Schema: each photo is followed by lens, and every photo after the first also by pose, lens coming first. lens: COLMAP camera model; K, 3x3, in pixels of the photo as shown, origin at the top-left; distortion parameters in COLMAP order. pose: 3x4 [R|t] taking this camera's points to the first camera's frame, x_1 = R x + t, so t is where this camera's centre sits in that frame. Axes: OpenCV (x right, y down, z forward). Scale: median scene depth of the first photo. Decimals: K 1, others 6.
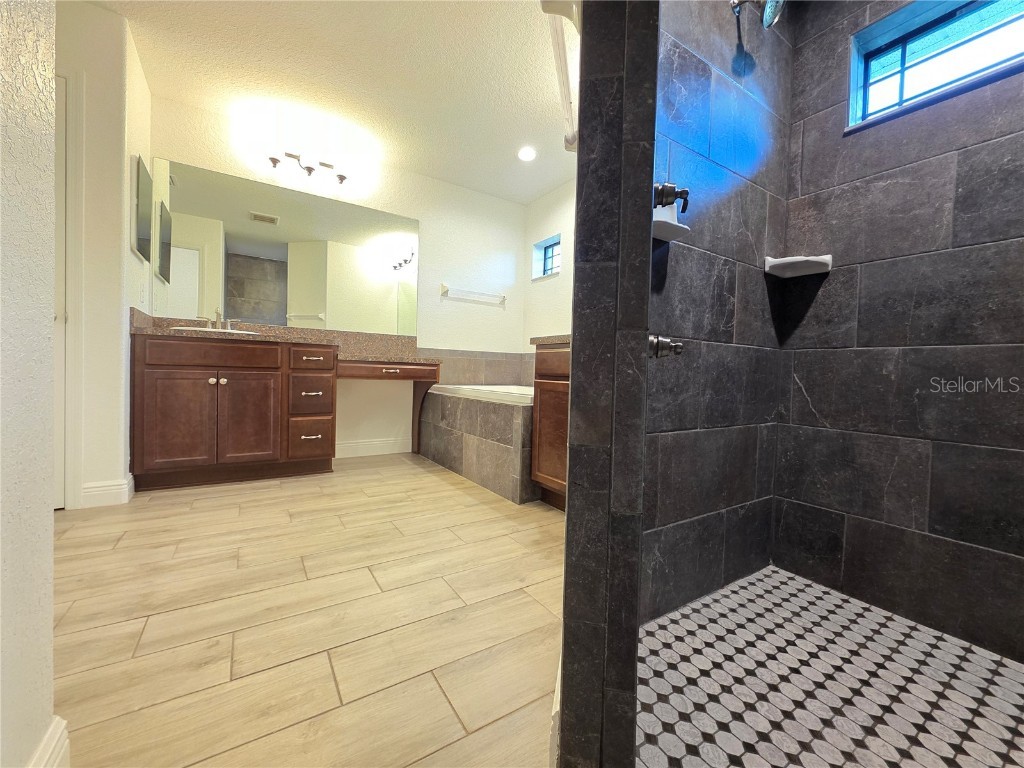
lens RADIAL K [[409.6, 0, 515.1], [0, 409.6, 385.9], [0, 0, 1]] dist [-0.003999, -0.000453]
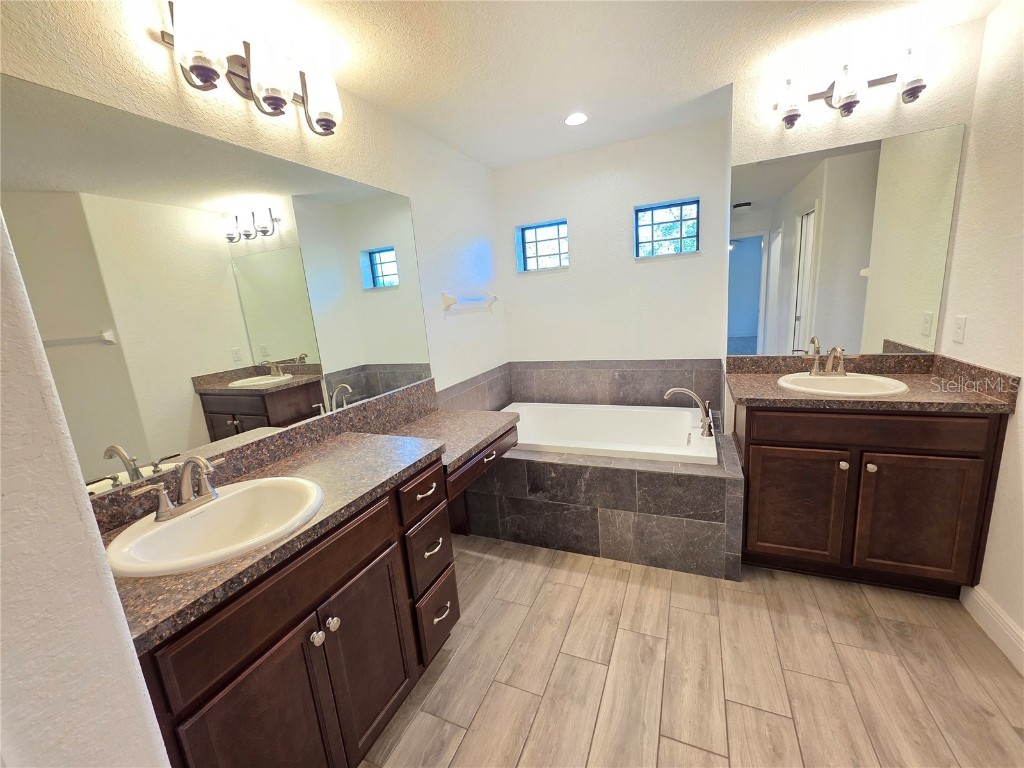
lens RADIAL K [[409.6, 0, 512.4], [0, 409.6, 382.0], [0, 0, 1]] dist [-0.003999, -0.000453]
pose [[0.831080, -0.203860, 0.517443, -0.711875], [0.120921, 0.974374, 0.189664, -0.333607], [-0.542848, -0.095056, 0.834434, 0.517269]]
